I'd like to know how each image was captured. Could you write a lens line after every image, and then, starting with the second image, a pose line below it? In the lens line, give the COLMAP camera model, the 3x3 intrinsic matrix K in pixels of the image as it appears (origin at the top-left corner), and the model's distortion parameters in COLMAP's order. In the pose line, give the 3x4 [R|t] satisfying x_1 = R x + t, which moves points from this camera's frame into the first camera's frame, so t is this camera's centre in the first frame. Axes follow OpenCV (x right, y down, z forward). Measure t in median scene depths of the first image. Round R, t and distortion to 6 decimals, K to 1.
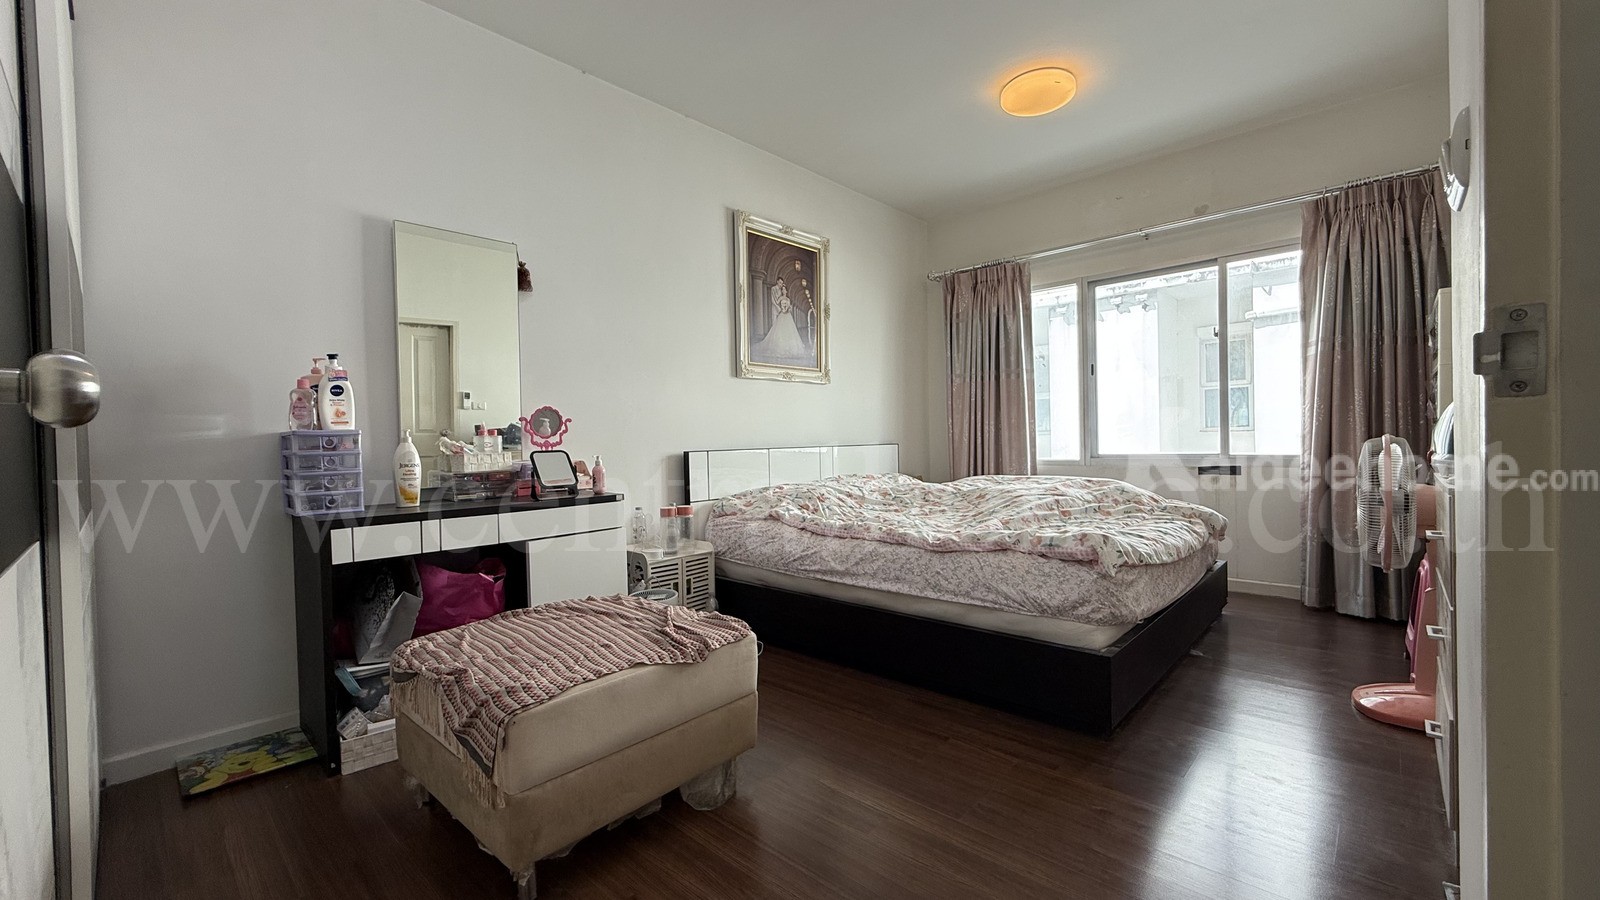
lens RADIAL K [[623.8, 0, 801.1], [0, 623.8, 448.3], [0, 0, 1]] dist [-0.000656, -0.000054]
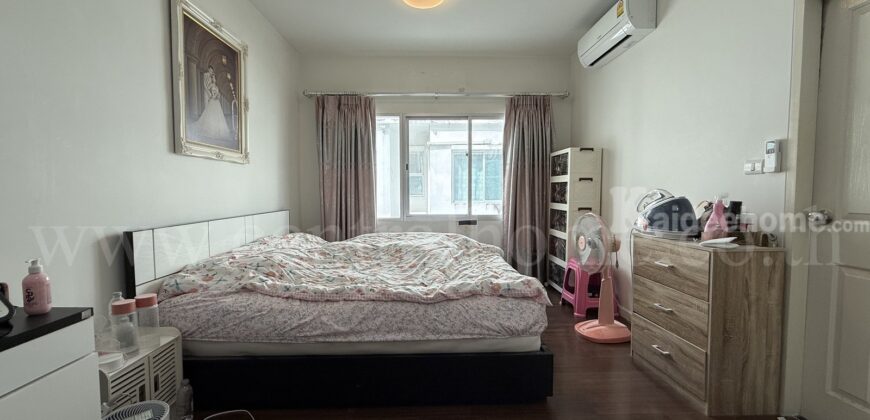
lens RADIAL K [[344.3, 0, 435.4], [0, 344.3, 210.4], [0, 0, 1]] dist [-0.001295, 0.000486]
pose [[0.723109, -0.016159, 0.690544, -0.183405], [-0.003707, 0.999621, 0.027274, -0.036533], [-0.690723, -0.022282, 0.722776, 0.291106]]
